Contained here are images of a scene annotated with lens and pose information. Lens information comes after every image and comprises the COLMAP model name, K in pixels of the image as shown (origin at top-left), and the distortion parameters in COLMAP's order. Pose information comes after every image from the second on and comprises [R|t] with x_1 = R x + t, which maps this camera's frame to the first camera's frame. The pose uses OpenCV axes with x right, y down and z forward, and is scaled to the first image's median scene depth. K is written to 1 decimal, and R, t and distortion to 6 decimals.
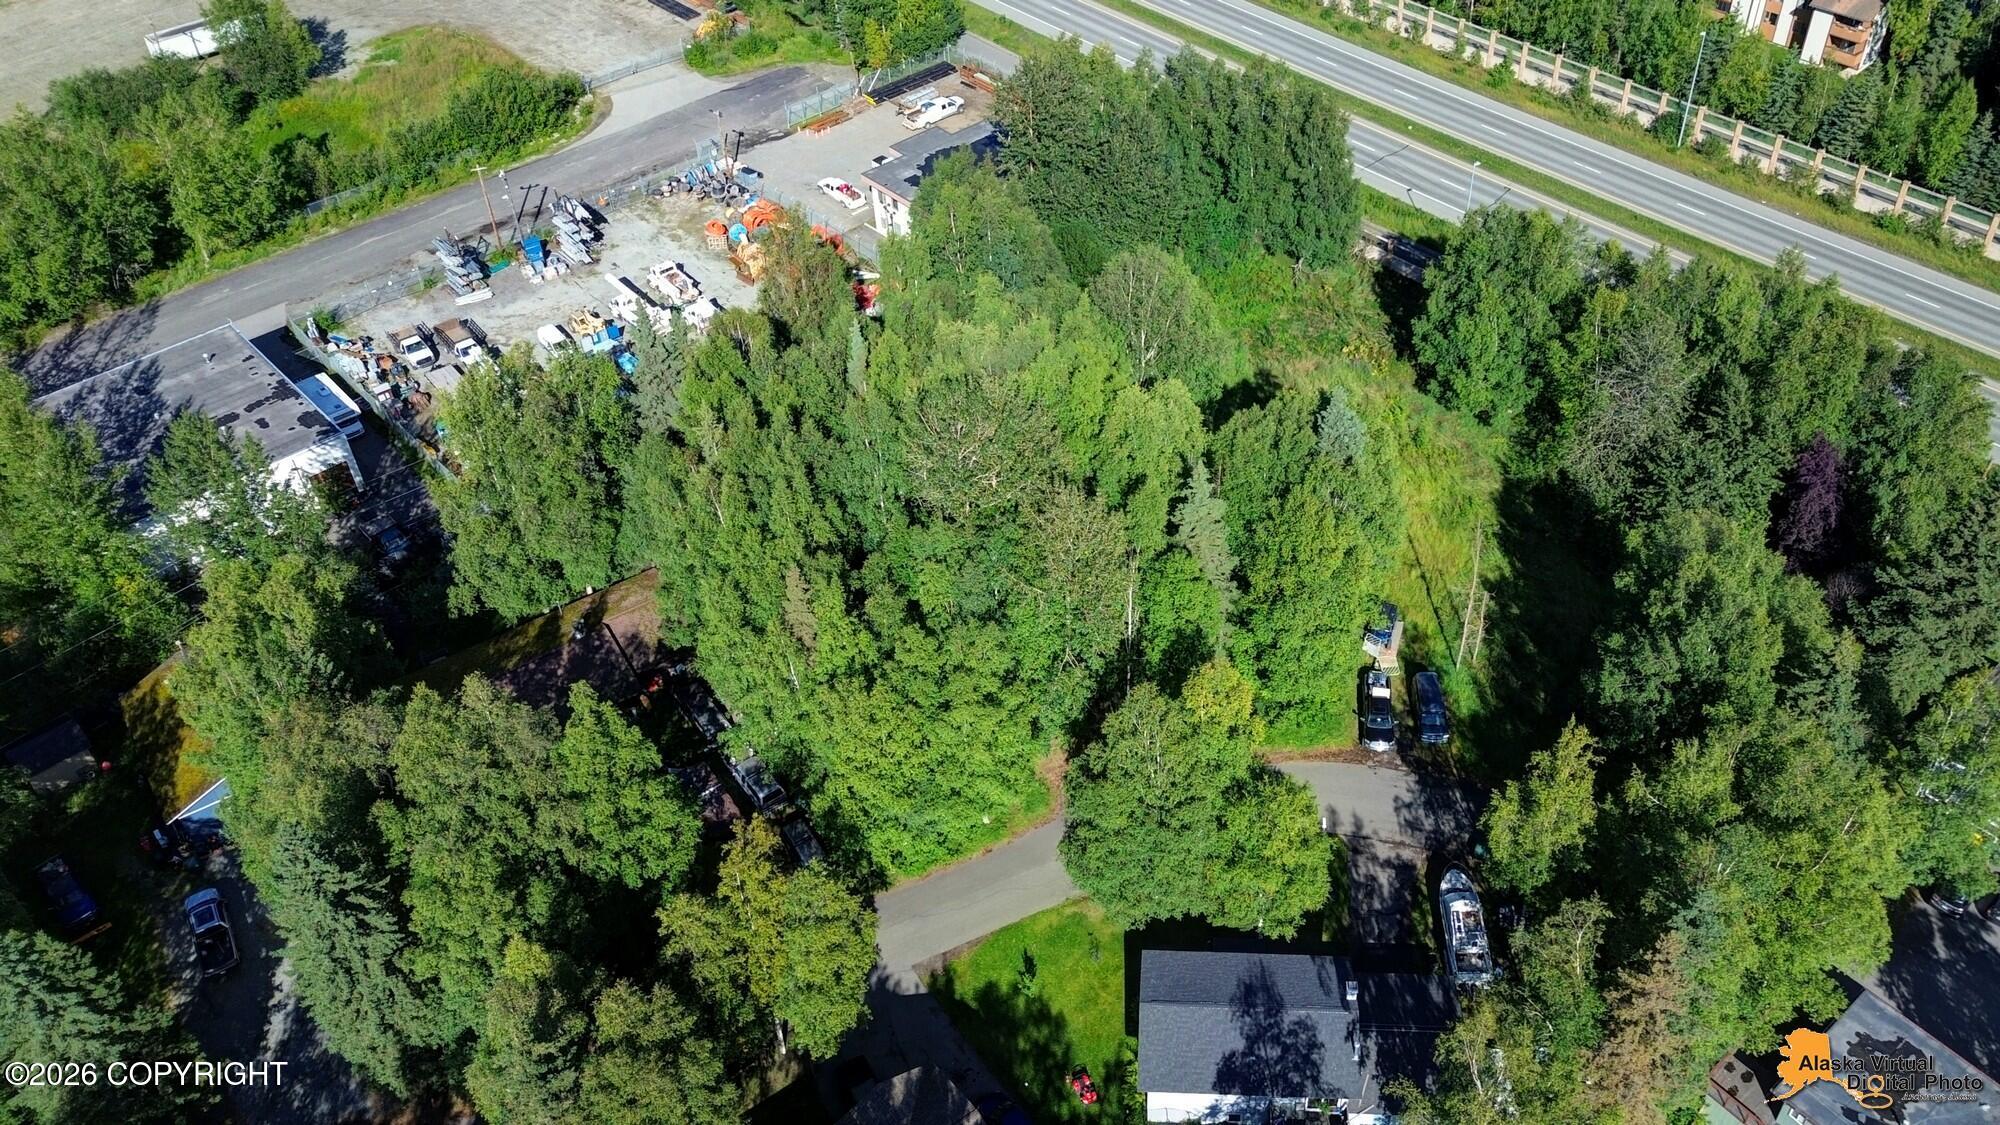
lens RADIAL K [[1623.3, 0, 1140.3], [0, 1623.3, 500.5], [0, 0, 1]] dist [0.038509, -0.015129]
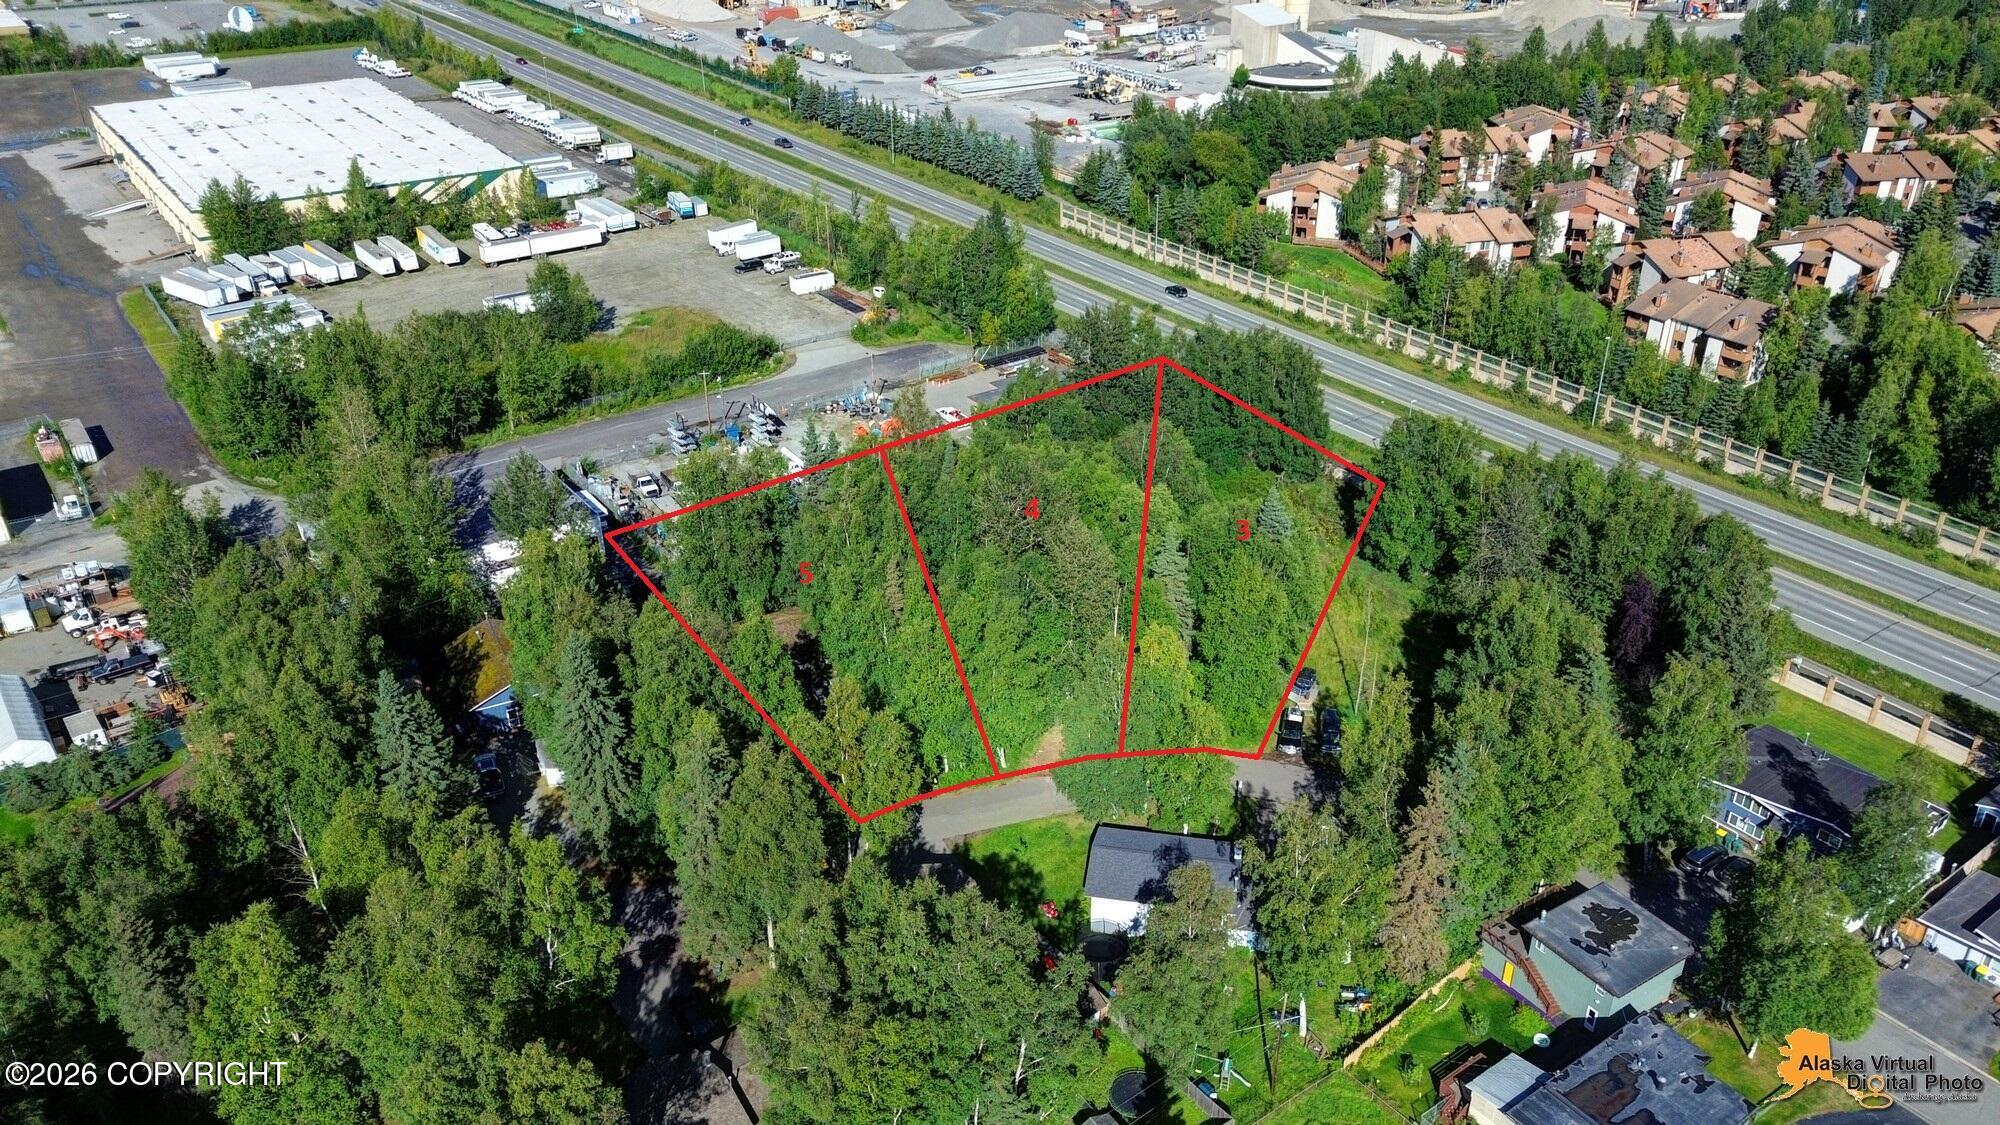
lens RADIAL K [[1499.5, 0, 1051.9], [0, 1499.5, 612.0], [0, 0, 1]] dist [0.051619, -0.048268]
pose [[0.990738, 0.071332, -0.115542, 0.072919], [-0.090855, 0.980607, -0.173650, 0.235383], [0.100914, 0.182540, 0.978006, -0.251769]]
